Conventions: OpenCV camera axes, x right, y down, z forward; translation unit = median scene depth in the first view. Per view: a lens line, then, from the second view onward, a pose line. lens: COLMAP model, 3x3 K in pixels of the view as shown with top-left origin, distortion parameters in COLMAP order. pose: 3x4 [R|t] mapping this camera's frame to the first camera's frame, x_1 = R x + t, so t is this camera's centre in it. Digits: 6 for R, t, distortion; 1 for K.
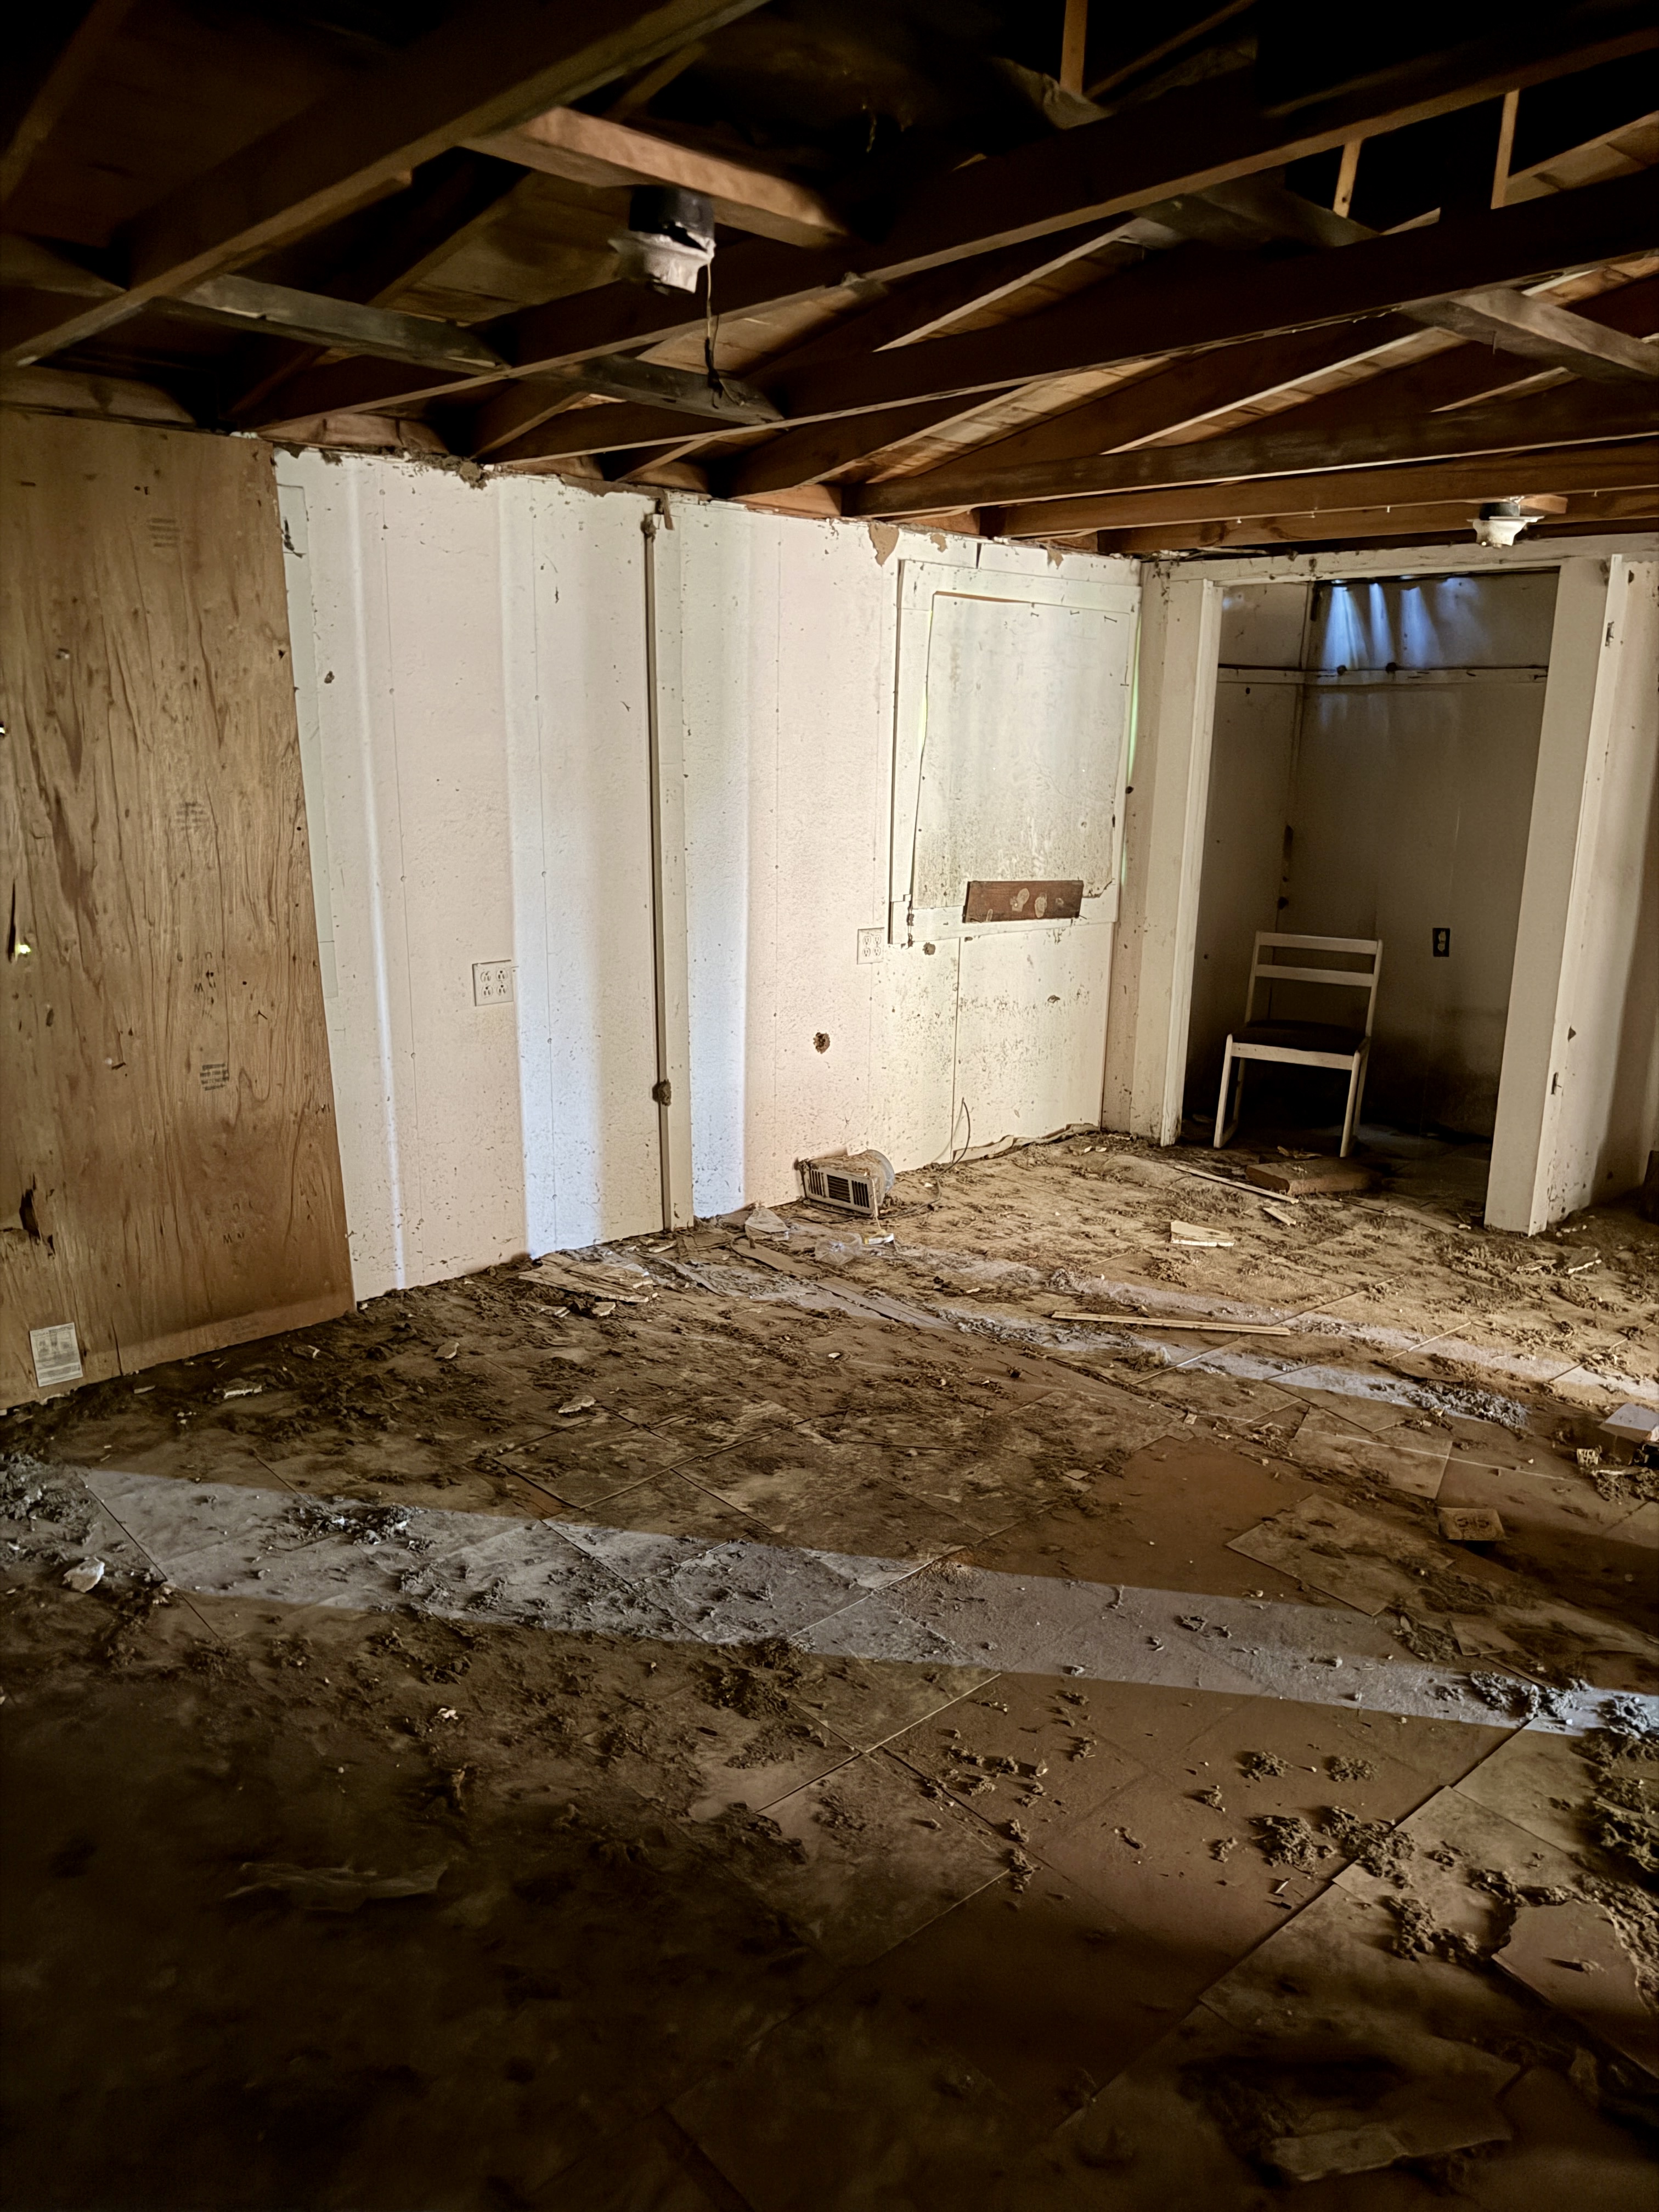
lens RADIAL K [[1555.4, 0, 829.5], [0, 1555.4, 1106.0], [0, 0, 1]] dist [0.144983, -0.250025]
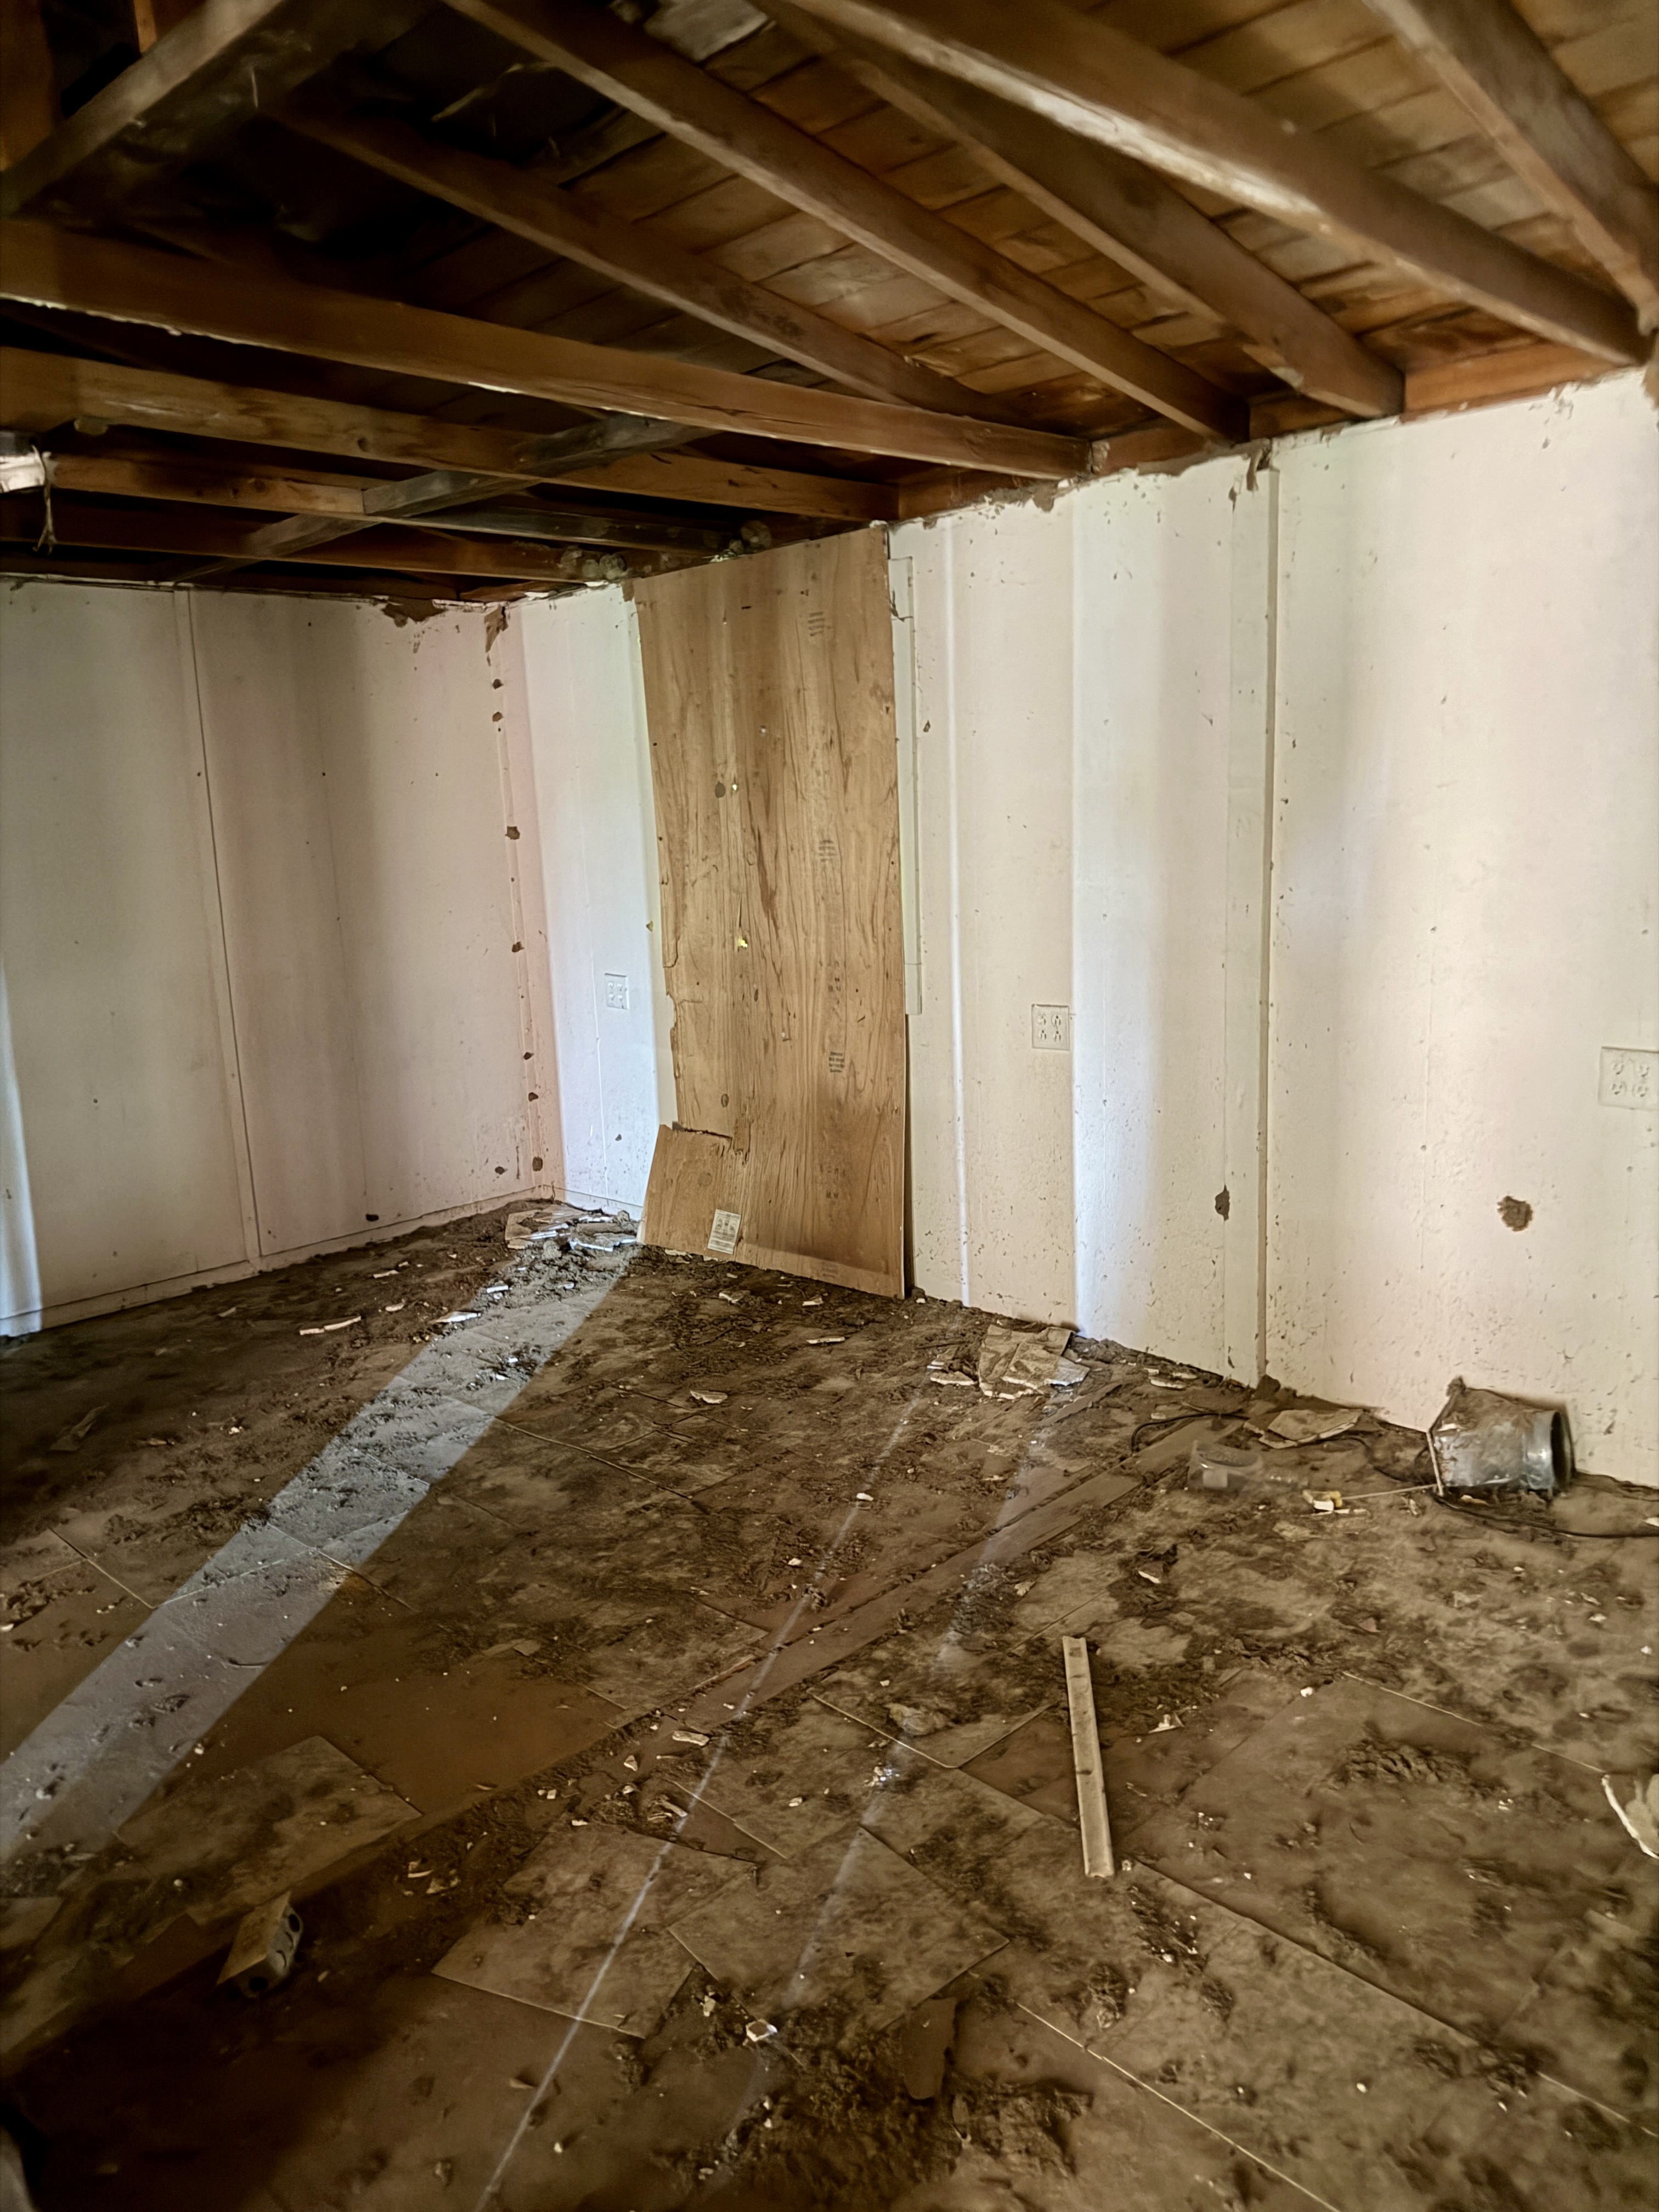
lens RADIAL K [[1555.4, 0, 829.5], [0, 1555.4, 1106.0], [0, 0, 1]] dist [0.144983, -0.250025]
pose [[0.063062, 0.166953, -0.983946, 0.809963], [-0.198608, 0.968288, 0.151568, -0.168667], [0.978048, 0.185862, 0.094220, 0.890739]]
